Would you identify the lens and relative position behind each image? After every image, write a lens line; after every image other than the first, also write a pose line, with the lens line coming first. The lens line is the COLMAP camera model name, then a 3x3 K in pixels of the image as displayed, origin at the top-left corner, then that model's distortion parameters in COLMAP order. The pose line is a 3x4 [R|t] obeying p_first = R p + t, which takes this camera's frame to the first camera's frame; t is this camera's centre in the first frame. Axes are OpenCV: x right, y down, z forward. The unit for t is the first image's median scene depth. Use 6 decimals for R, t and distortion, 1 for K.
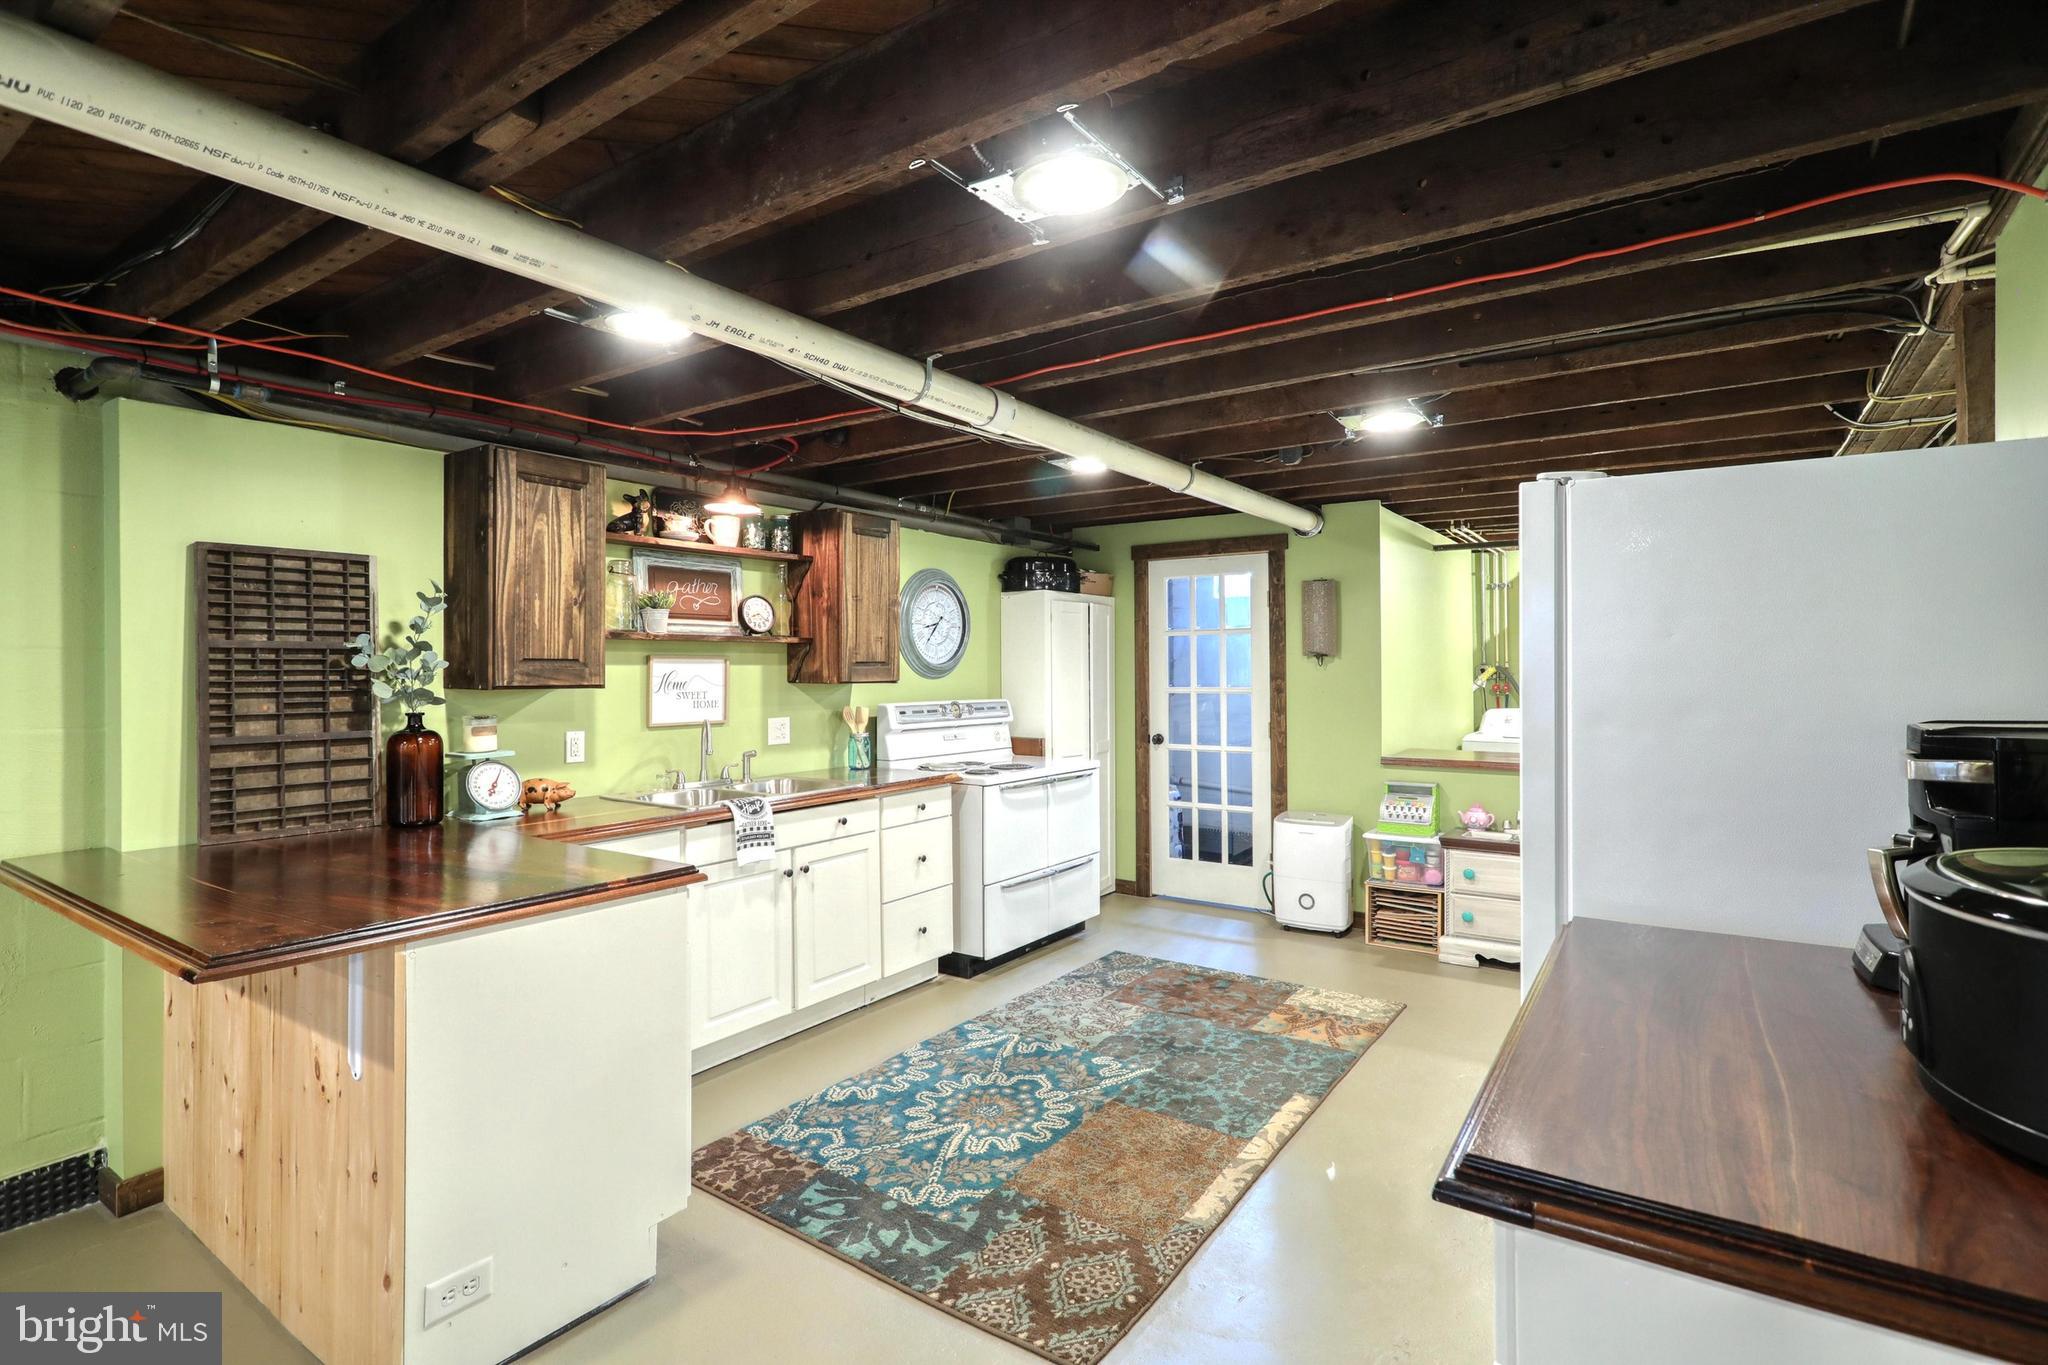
lens RADIAL K [[974.4, 0, 1092.8], [0, 974.4, 641.0], [0, 0, 1]] dist [-0.002660, 0.000223]
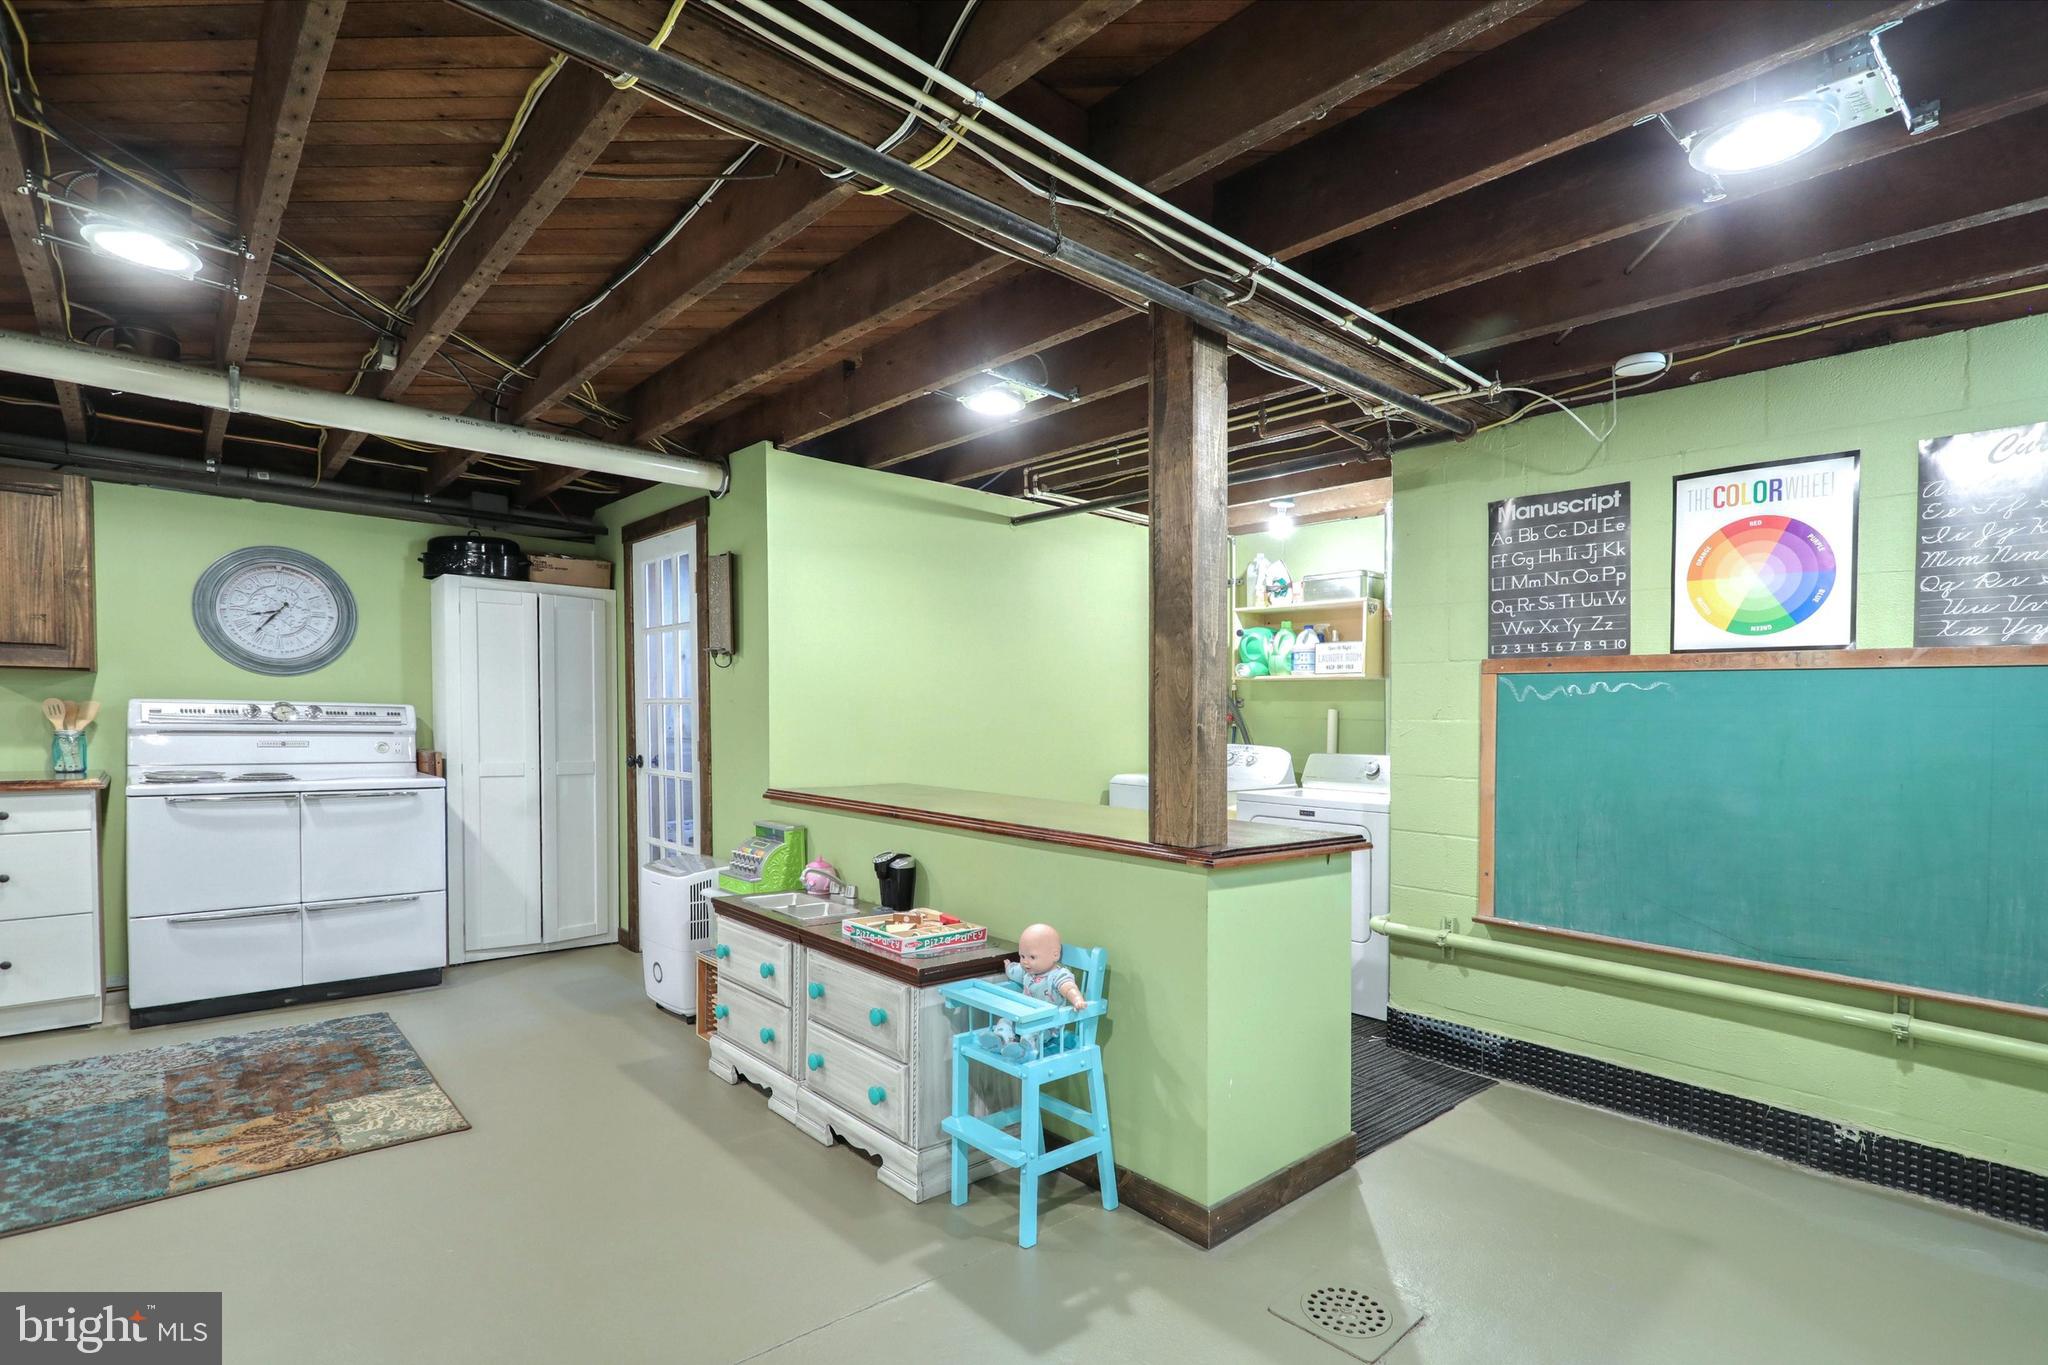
lens RADIAL K [[974.4, 0, 1086.5], [0, 974.4, 711.6], [0, 0, 1]] dist [-0.002660, 0.000223]
pose [[0.968844, 0.018001, -0.247017, 0.738861], [-0.013109, 0.999684, 0.021435, 0.042777], [0.247325, -0.017529, 0.968774, 0.350266]]
